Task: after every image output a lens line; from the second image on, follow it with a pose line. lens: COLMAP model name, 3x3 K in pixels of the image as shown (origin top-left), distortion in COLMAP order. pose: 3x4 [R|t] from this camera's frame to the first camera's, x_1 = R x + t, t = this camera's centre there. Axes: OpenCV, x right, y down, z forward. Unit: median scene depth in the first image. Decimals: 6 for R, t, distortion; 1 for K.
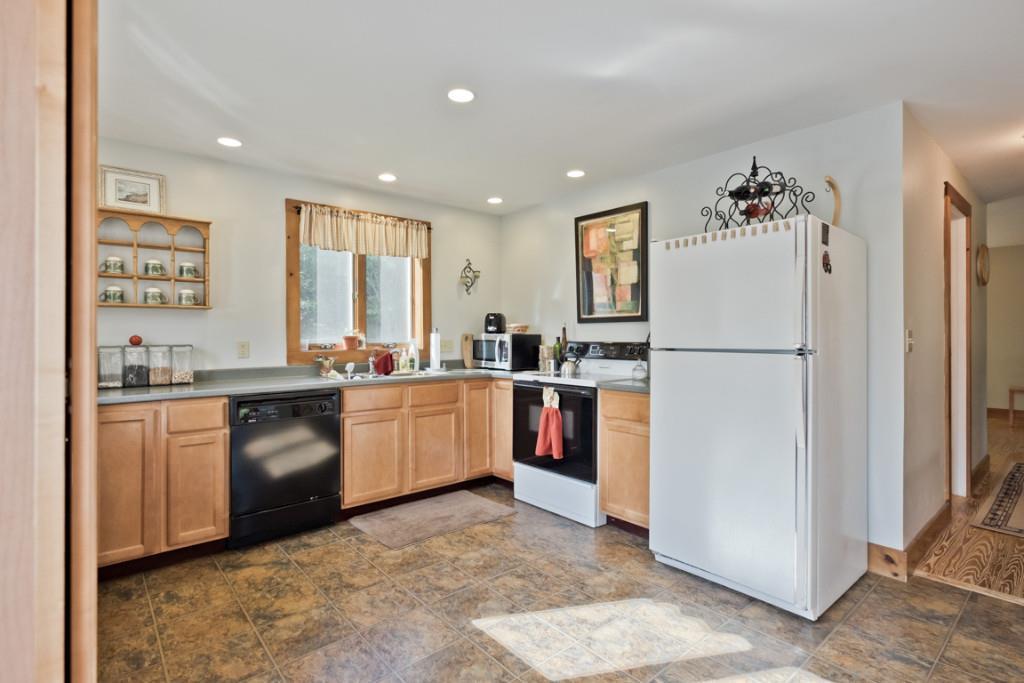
lens RADIAL K [[492.5, 0, 512.0], [0, 492.5, 341.5], [0, 0, 1]] dist [-0.000469, -0.000092]
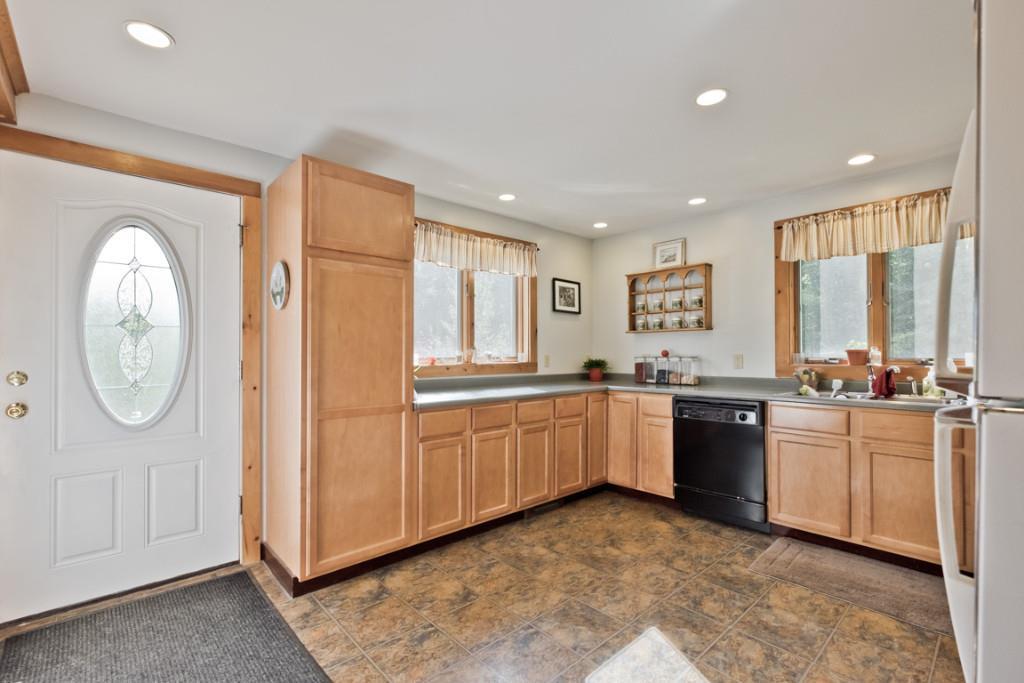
lens RADIAL K [[459.3, 0, 512.5], [0, 459.3, 348.9], [0, 0, 1]] dist [-0.000418, -0.000363]
pose [[0.030708, -0.003830, -0.999521, 0.544330], [-0.005881, 0.999975, -0.004012, -0.006146], [0.999511, 0.006001, 0.030685, 0.416147]]
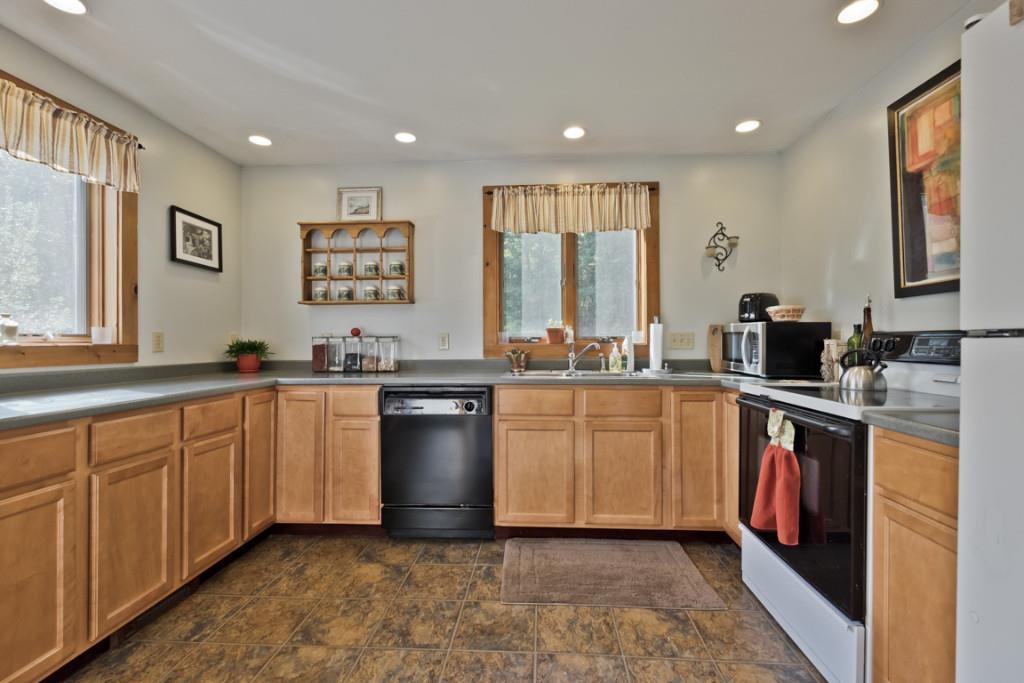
lens RADIAL K [[451.1, 0, 518.5], [0, 451.1, 341.2], [0, 0, 1]] dist [0.000335, -0.000810]
pose [[0.721657, 0.001478, -0.692249, 0.215993], [-0.006347, 0.999970, -0.004482, 0.018858], [0.692221, 0.007629, 0.721645, 0.425550]]
